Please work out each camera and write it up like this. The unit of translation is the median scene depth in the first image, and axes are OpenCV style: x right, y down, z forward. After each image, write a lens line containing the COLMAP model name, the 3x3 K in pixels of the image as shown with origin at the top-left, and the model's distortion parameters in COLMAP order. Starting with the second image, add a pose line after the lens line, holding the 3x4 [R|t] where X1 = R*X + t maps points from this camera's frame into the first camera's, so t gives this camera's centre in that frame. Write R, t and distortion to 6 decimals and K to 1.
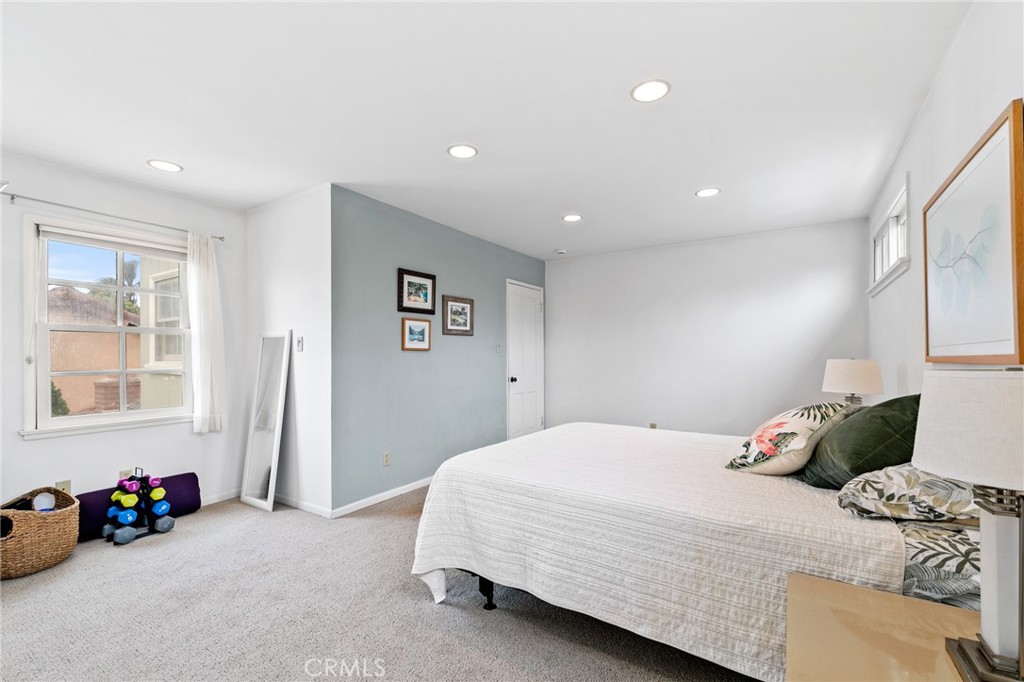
lens RADIAL K [[442.8, 0, 536.4], [0, 442.8, 357.7], [0, 0, 1]] dist [0.002285, 0.000511]
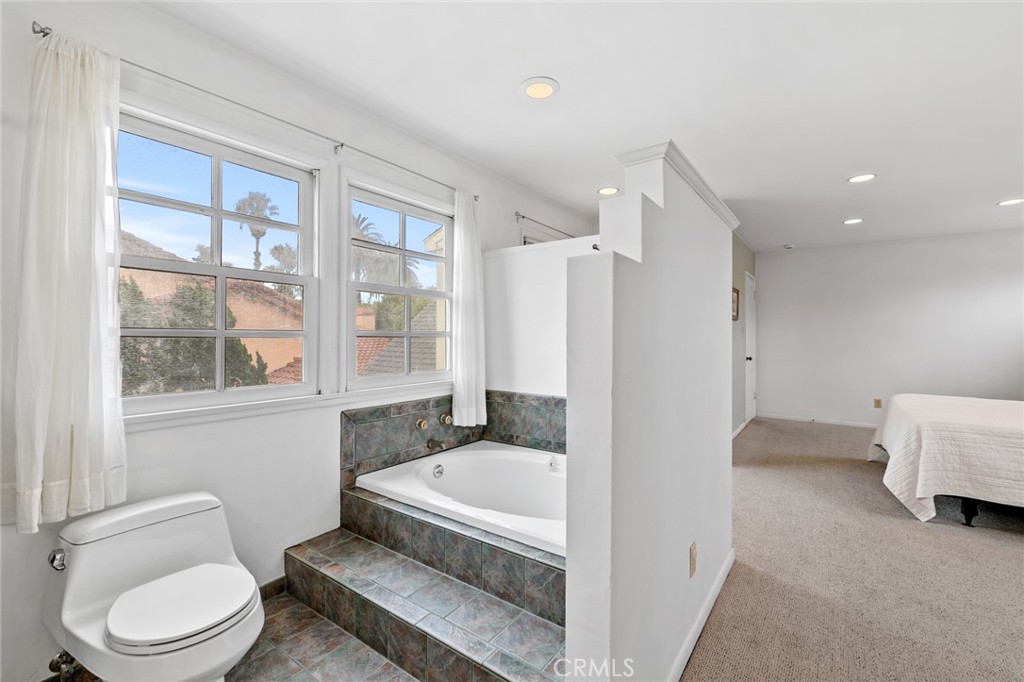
lens RADIAL K [[442.8, 0, 512.6], [0, 442.8, 335.4], [0, 0, 1]] dist [0.002285, 0.000511]
pose [[0.997391, 0.009306, -0.071590, -1.457118], [-0.009834, 0.999927, -0.007034, 0.009262], [0.071519, 0.007720, 0.997409, -0.466936]]
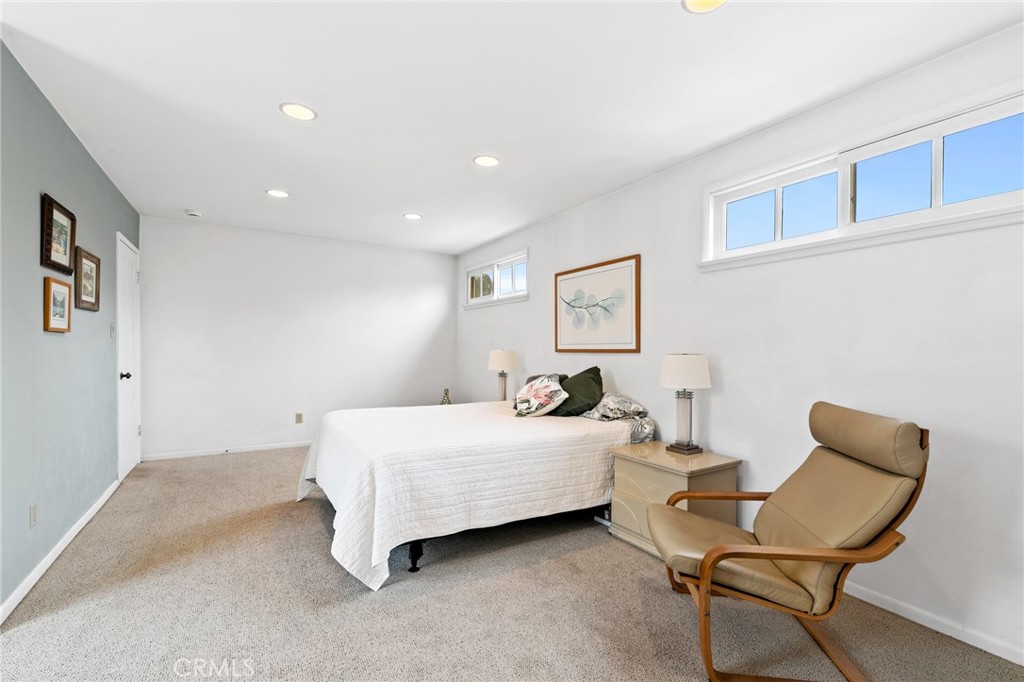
lens RADIAL K [[442.8, 0, 518.6], [0, 442.8, 355.6], [0, 0, 1]] dist [0.002285, 0.000511]
pose [[0.444089, -0.005115, 0.895968, -1.035279], [-0.010626, 0.999883, 0.010975, 0.006095], [-0.895920, -0.014395, 0.443983, 0.285858]]
